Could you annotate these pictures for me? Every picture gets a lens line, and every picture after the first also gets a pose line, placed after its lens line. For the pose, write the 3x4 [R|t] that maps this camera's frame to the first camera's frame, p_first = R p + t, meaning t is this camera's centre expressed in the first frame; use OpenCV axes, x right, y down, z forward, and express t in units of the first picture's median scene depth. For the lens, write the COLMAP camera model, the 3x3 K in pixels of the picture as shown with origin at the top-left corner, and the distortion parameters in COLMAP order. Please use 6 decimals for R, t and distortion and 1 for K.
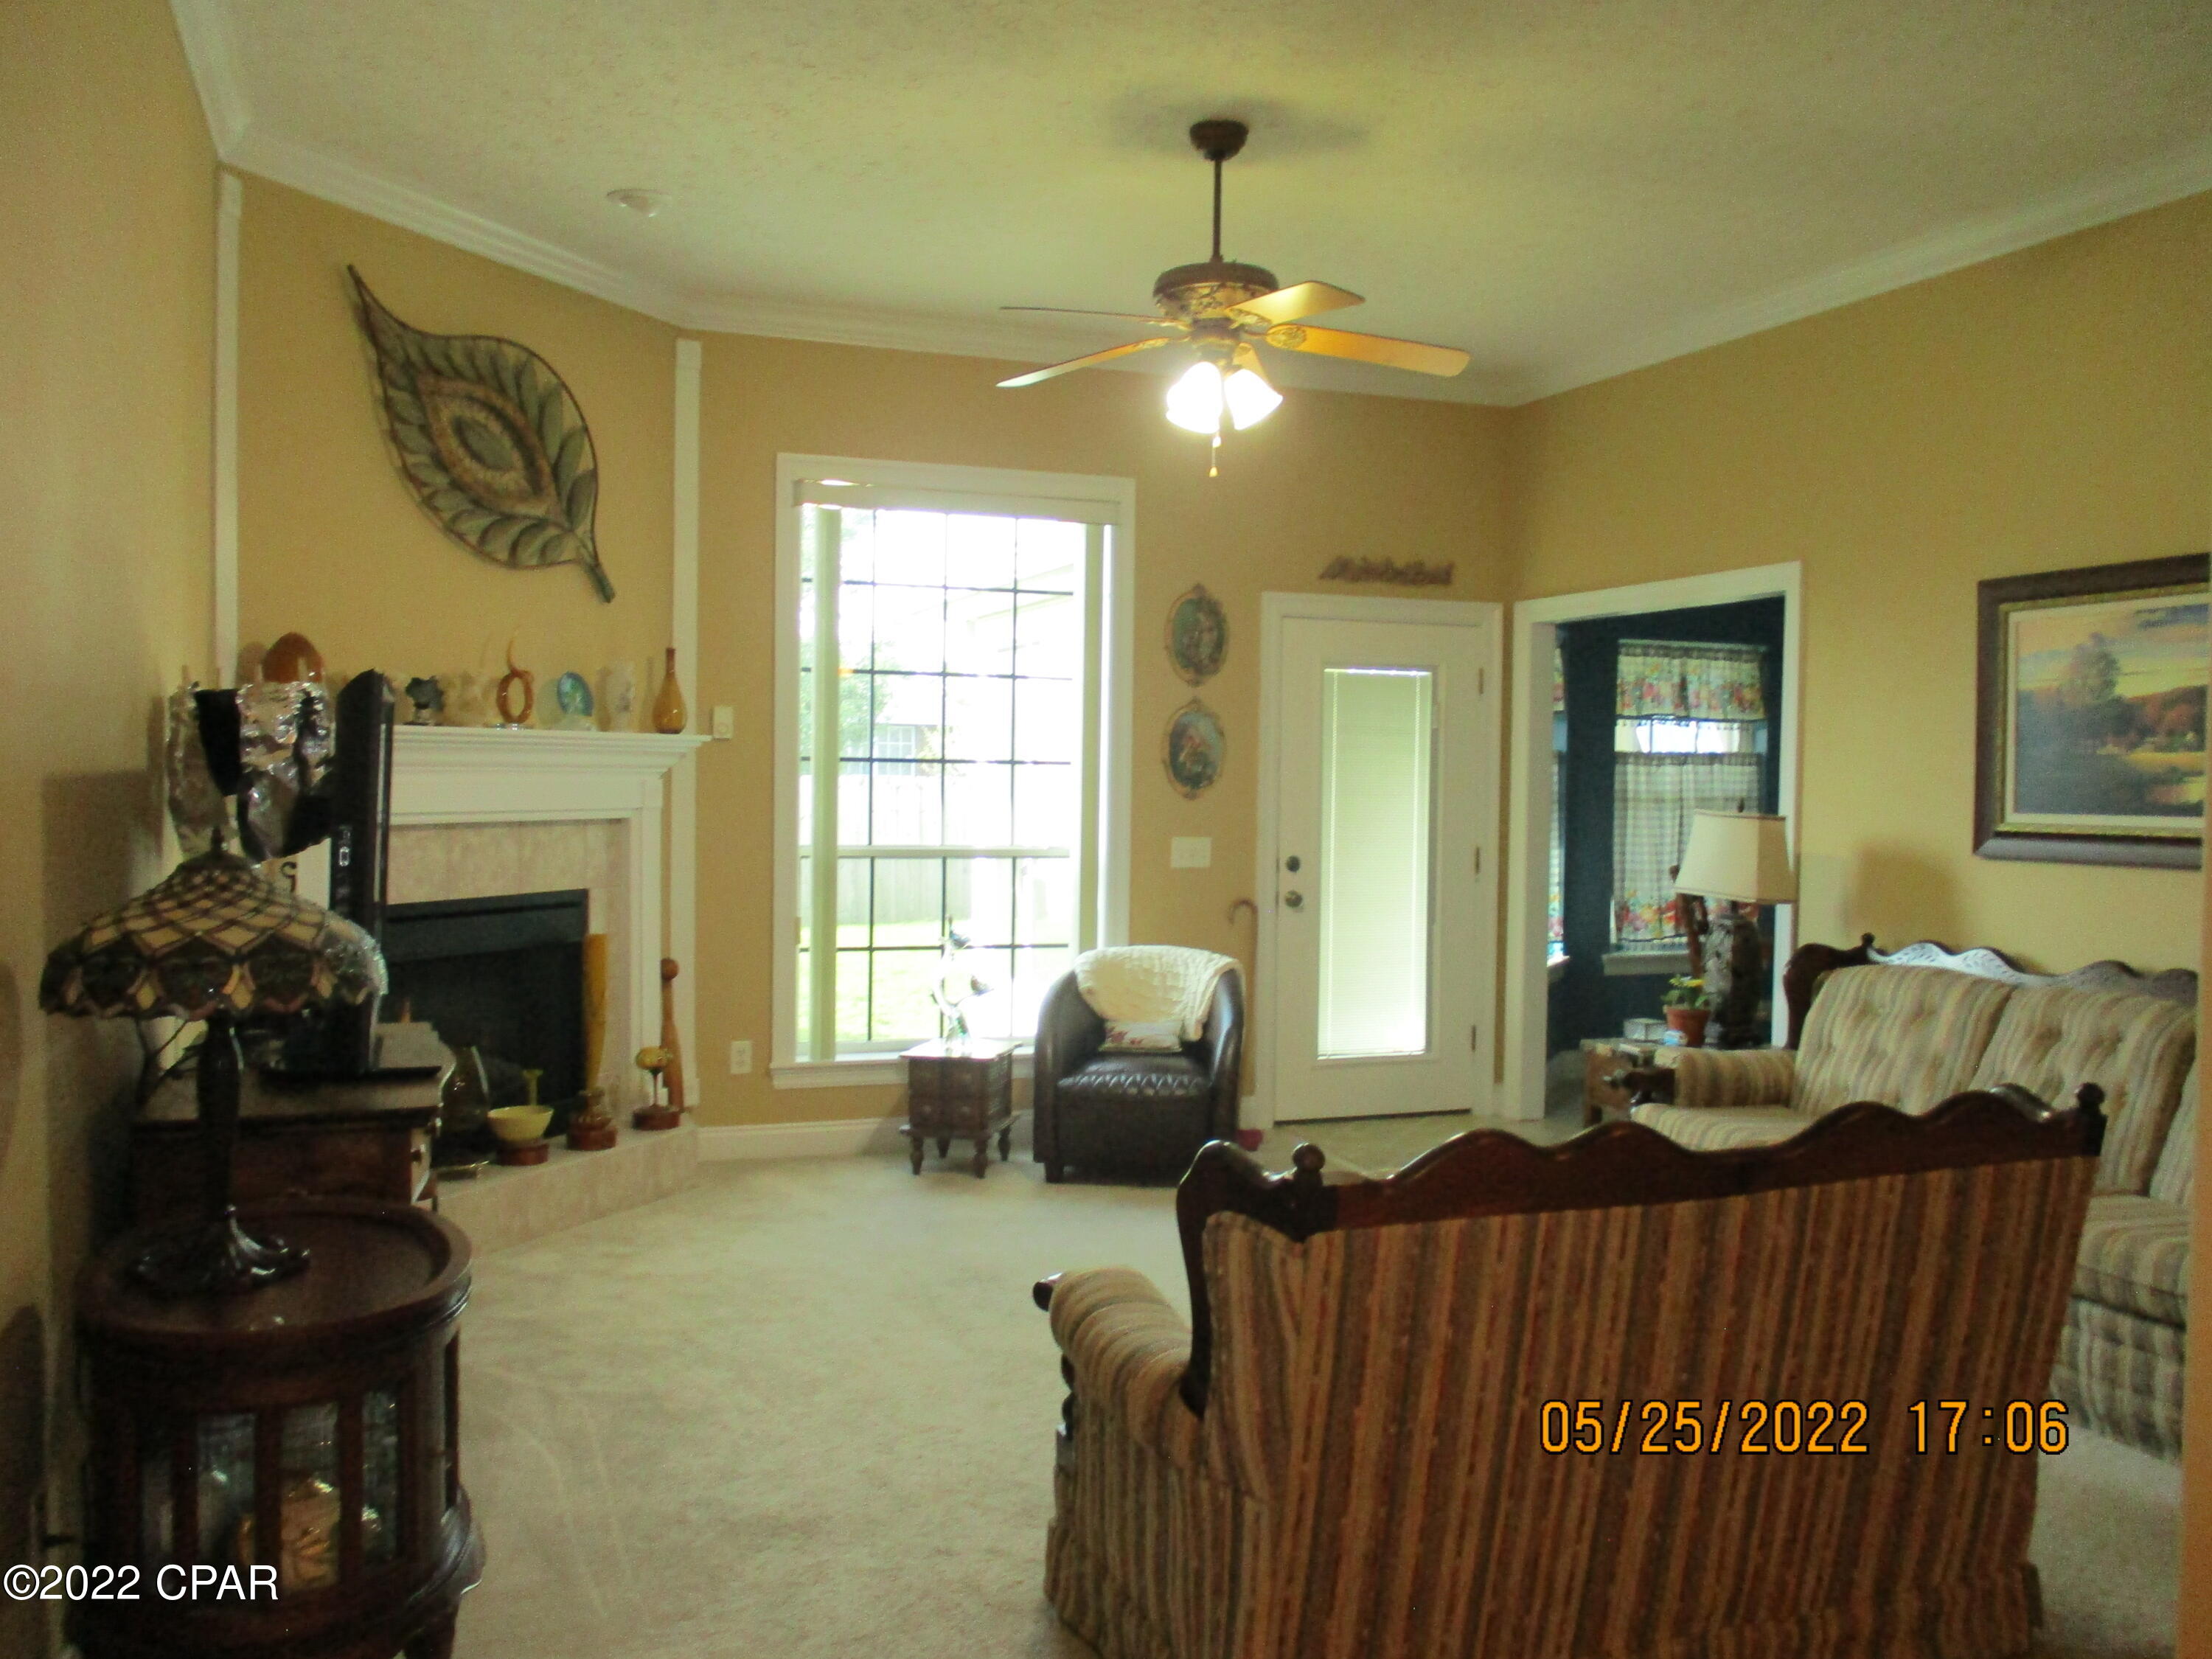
lens RADIAL K [[1843.3, 0, 1107.2], [0, 1843.3, 827.9], [0, 0, 1]] dist [-0.031137, 0.023643]
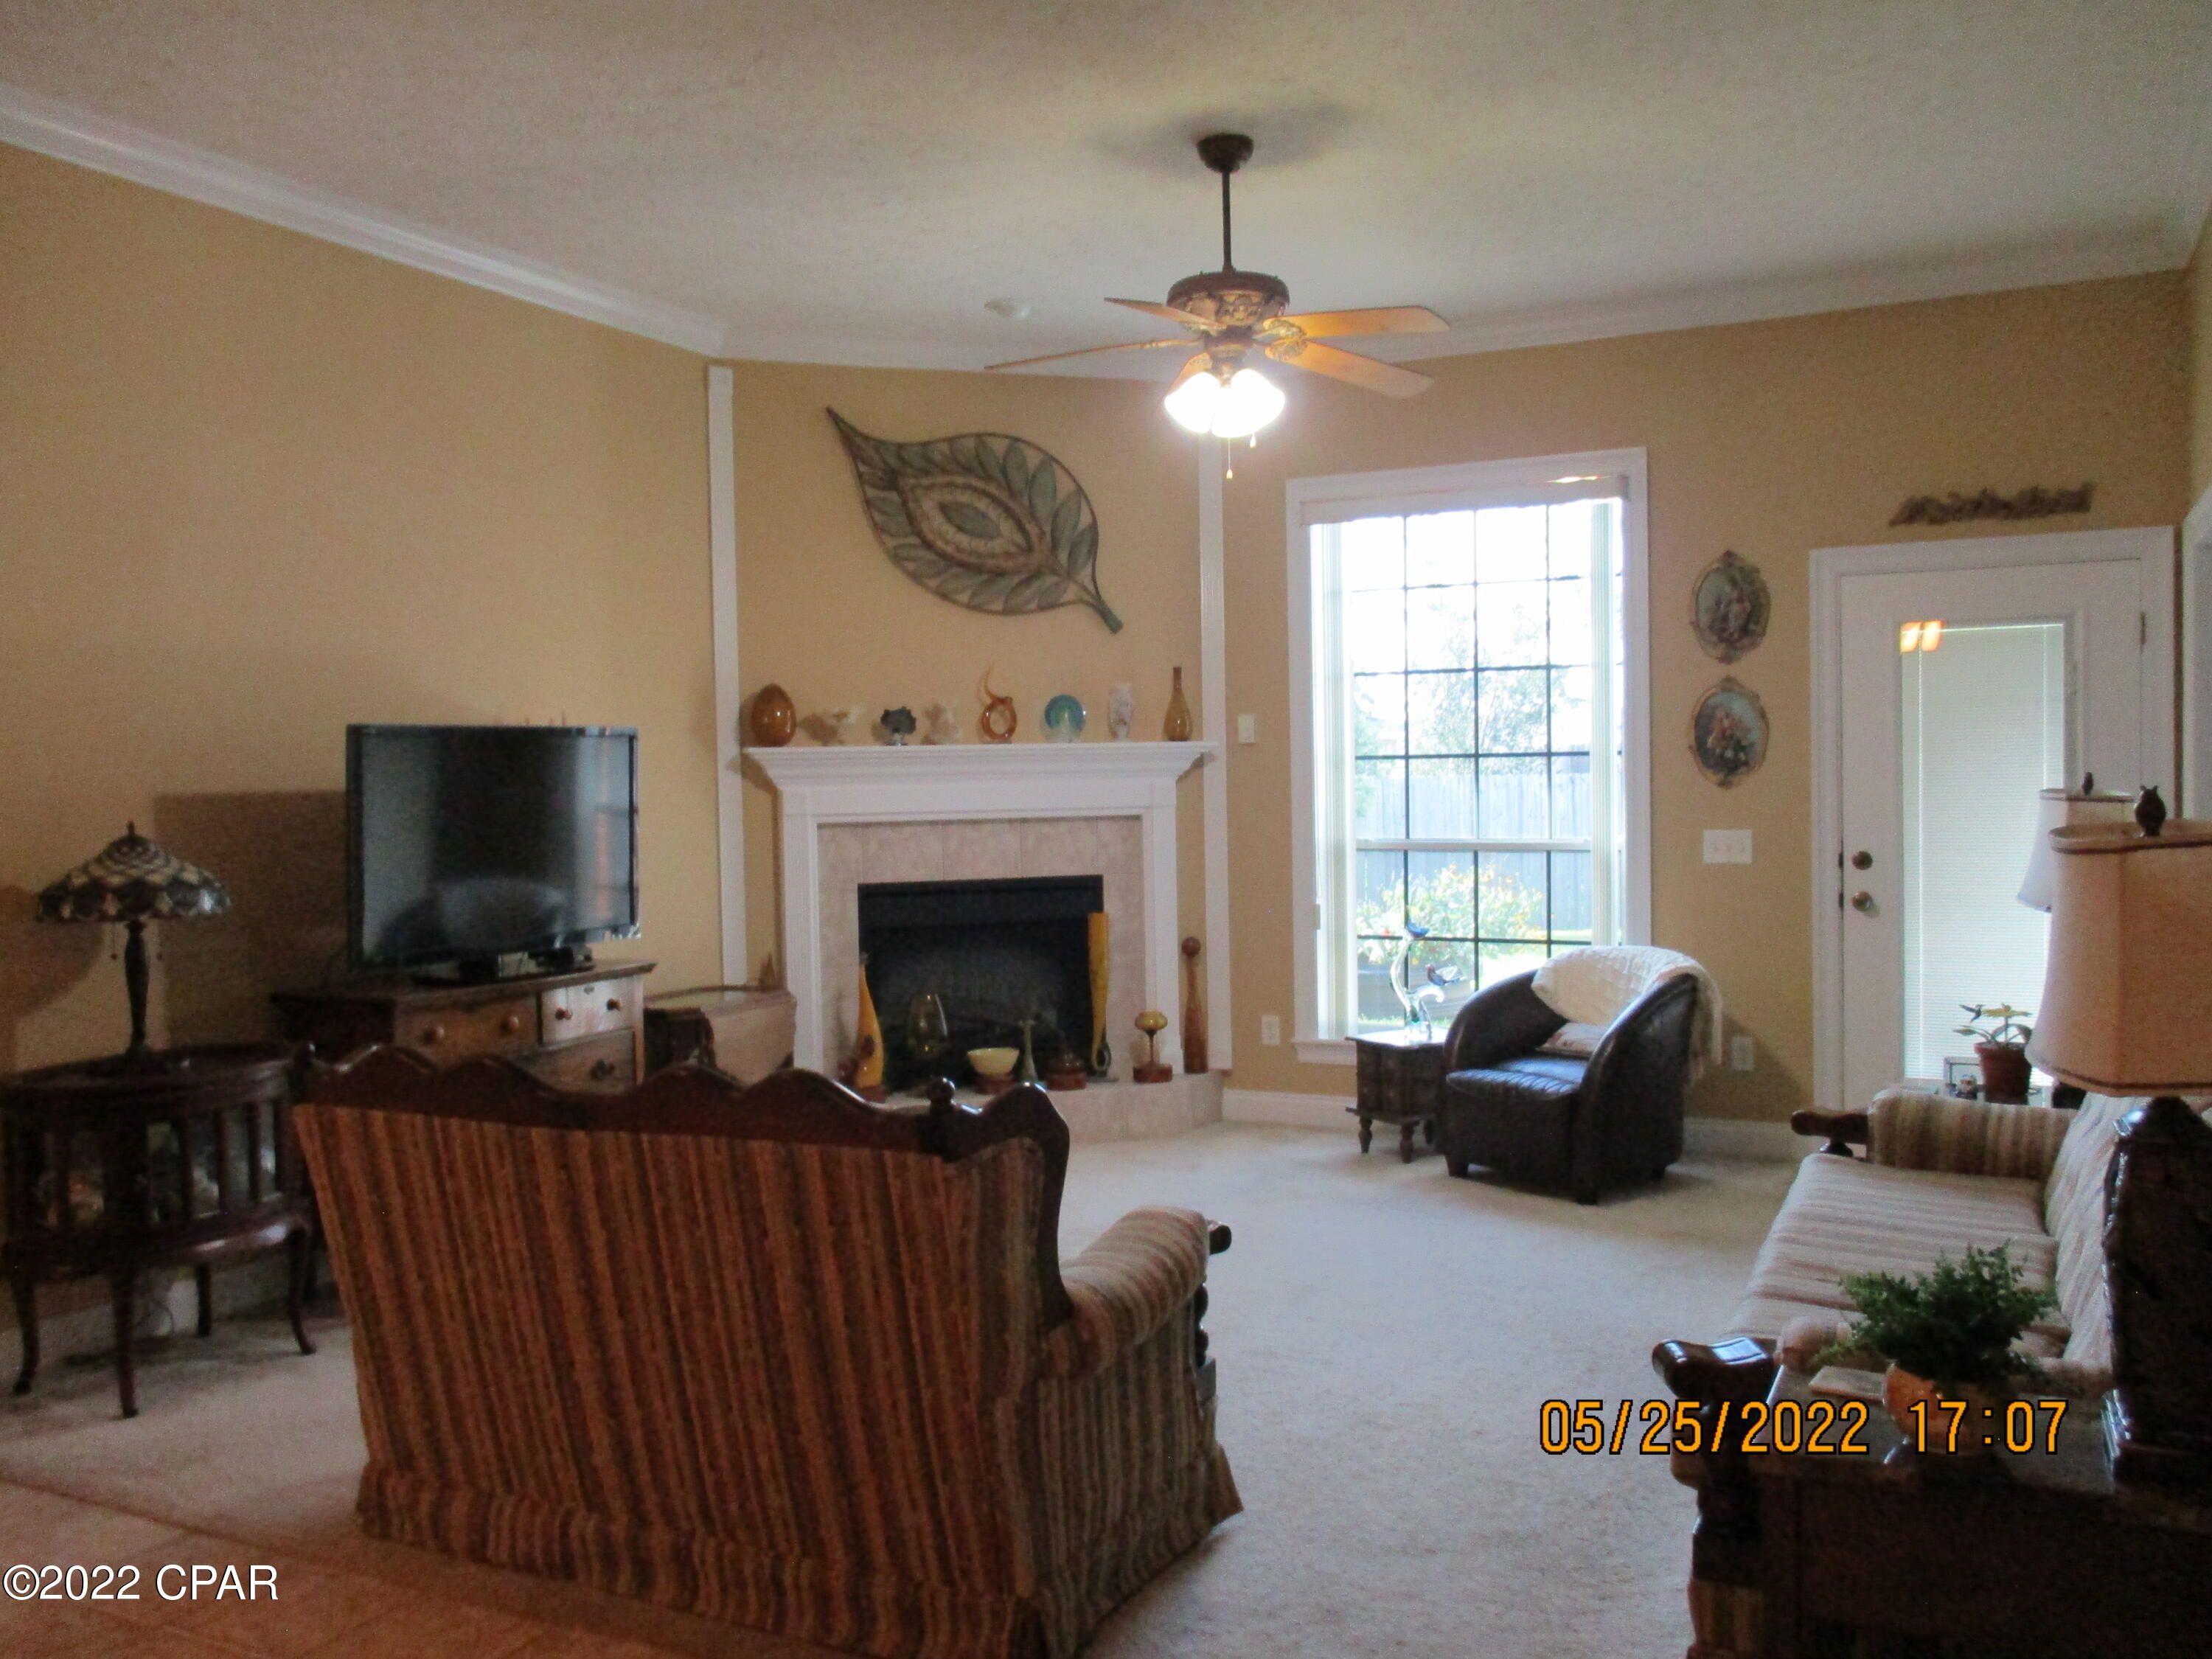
lens RADIAL K [[1843.3, 0, 1109.5], [0, 1843.3, 826.4], [0, 0, 1]] dist [-0.031137, 0.023643]
pose [[0.682967, -0.006208, -0.730423, 0.544962], [0.005171, 0.999980, -0.003664, 0.005655], [0.730431, -0.001274, 0.682986, 0.174421]]
